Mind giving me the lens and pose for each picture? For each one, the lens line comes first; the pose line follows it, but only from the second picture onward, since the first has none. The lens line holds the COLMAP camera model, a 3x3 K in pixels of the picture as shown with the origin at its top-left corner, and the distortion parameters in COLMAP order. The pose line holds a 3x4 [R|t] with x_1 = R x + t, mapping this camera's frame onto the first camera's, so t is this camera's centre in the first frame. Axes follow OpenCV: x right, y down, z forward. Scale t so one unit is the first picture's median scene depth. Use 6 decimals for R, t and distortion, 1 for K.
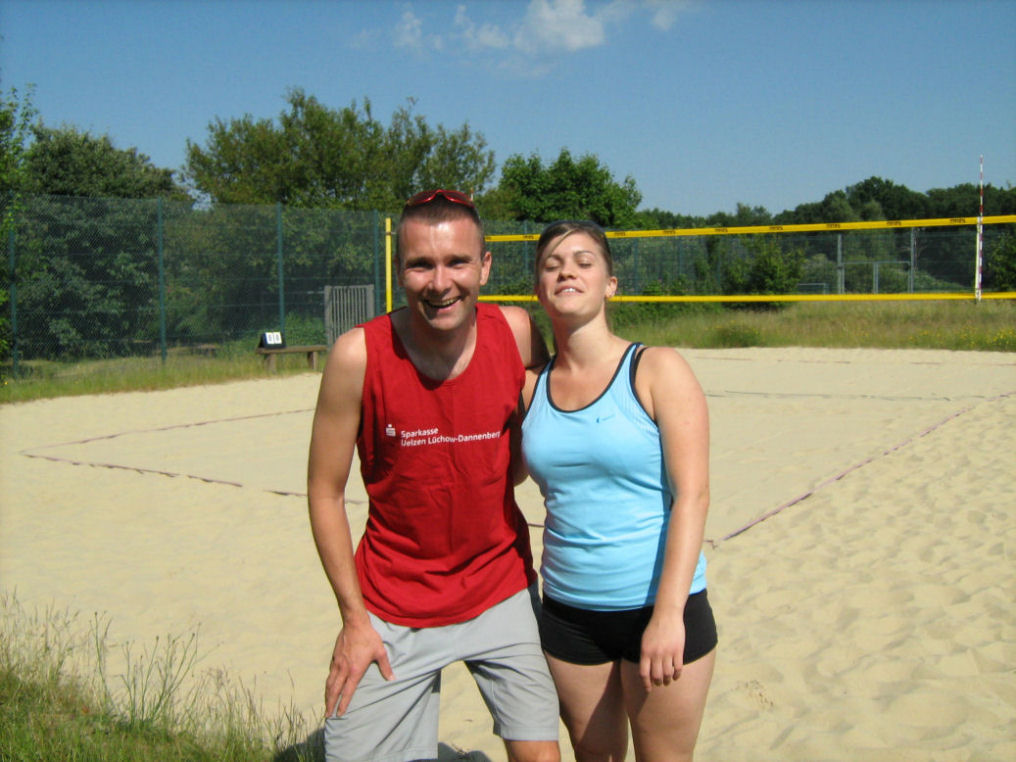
lens RADIAL K [[1148.2, 0, 508.0], [0, 1148.2, 381.0], [0, 0, 1]] dist [-0.139901, 0.070487]
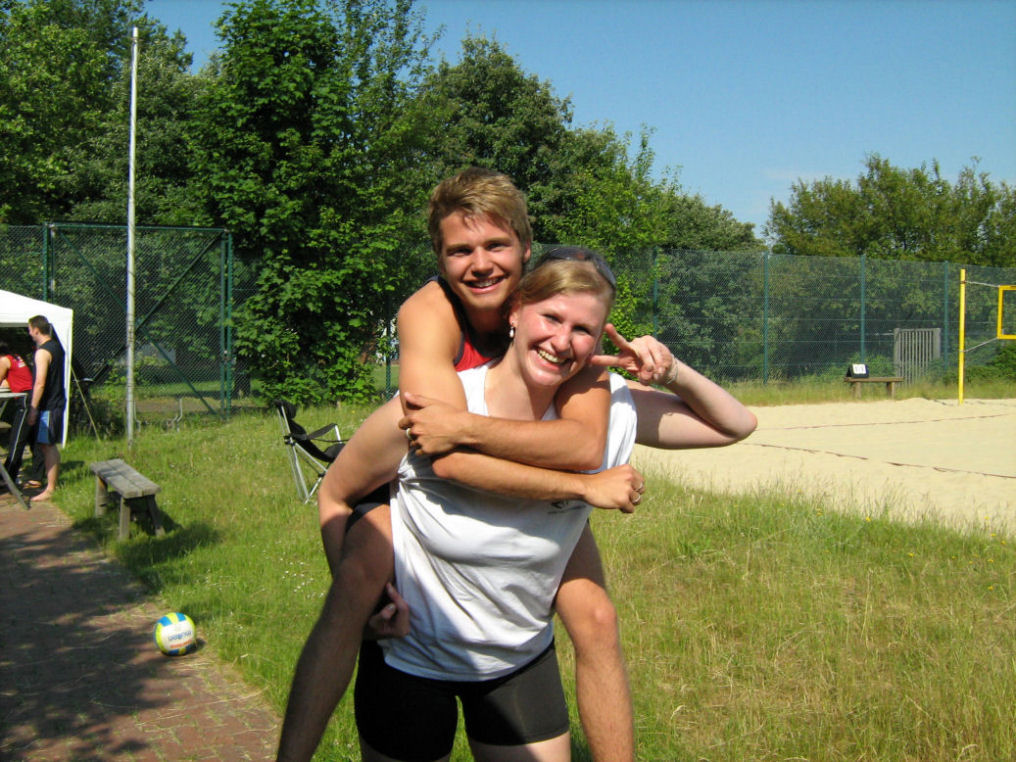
lens RADIAL K [[1147.8, 0, 507.7], [0, 1147.8, 331.6], [0, 0, 1]] dist [-0.142382, -0.007421]
pose [[0.892024, 0.014643, -0.451752, 0.000008], [-0.052375, 0.996091, -0.071133, 0.018031], [0.448944, 0.087113, 0.889303, -0.144935]]
